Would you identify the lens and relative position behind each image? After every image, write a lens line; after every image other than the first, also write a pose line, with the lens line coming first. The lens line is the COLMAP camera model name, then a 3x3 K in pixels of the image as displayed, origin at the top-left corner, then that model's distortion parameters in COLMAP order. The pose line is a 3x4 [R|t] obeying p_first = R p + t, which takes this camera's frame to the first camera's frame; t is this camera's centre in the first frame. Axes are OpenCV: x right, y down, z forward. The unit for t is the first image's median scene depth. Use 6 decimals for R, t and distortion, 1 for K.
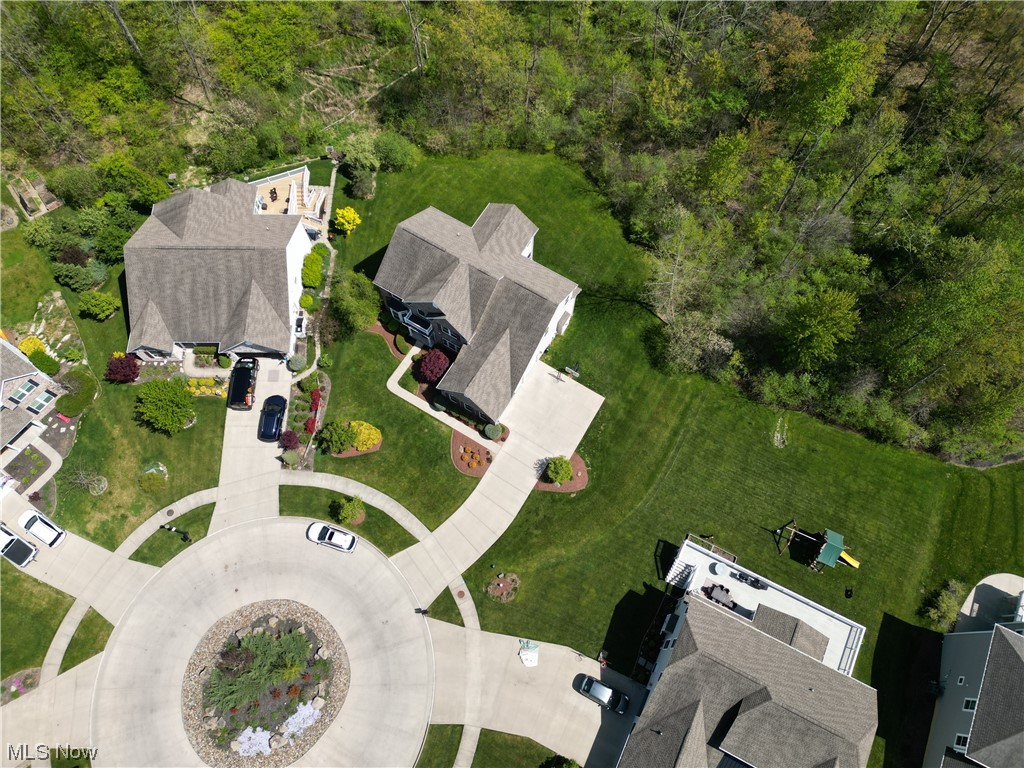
lens RADIAL K [[720.2, 0, 511.9], [0, 720.2, 384.1], [0, 0, 1]] dist [0.029763, -0.026904]
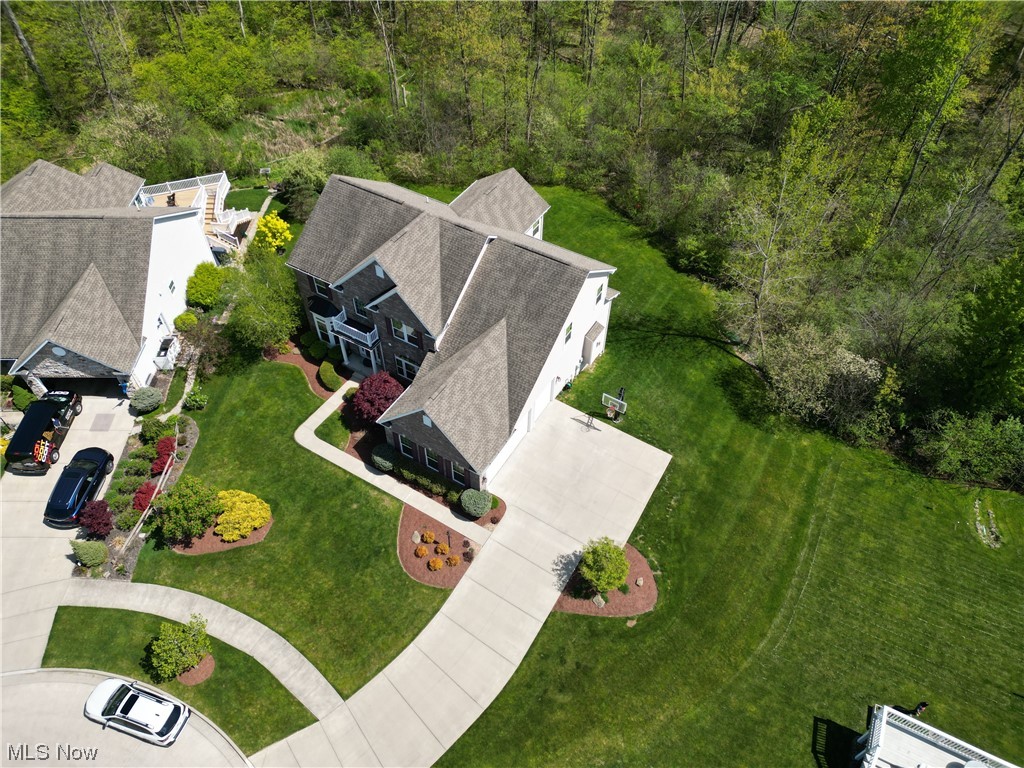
lens RADIAL K [[720.2, 0, 511.6], [0, 720.2, 377.8], [0, 0, 1]] dist [0.029763, -0.026904]
pose [[0.999984, -0.000277, 0.005611, -0.002317], [0.002235, 0.935982, -0.352042, 0.167388], [-0.005154, 0.352049, 0.935967, 0.450610]]
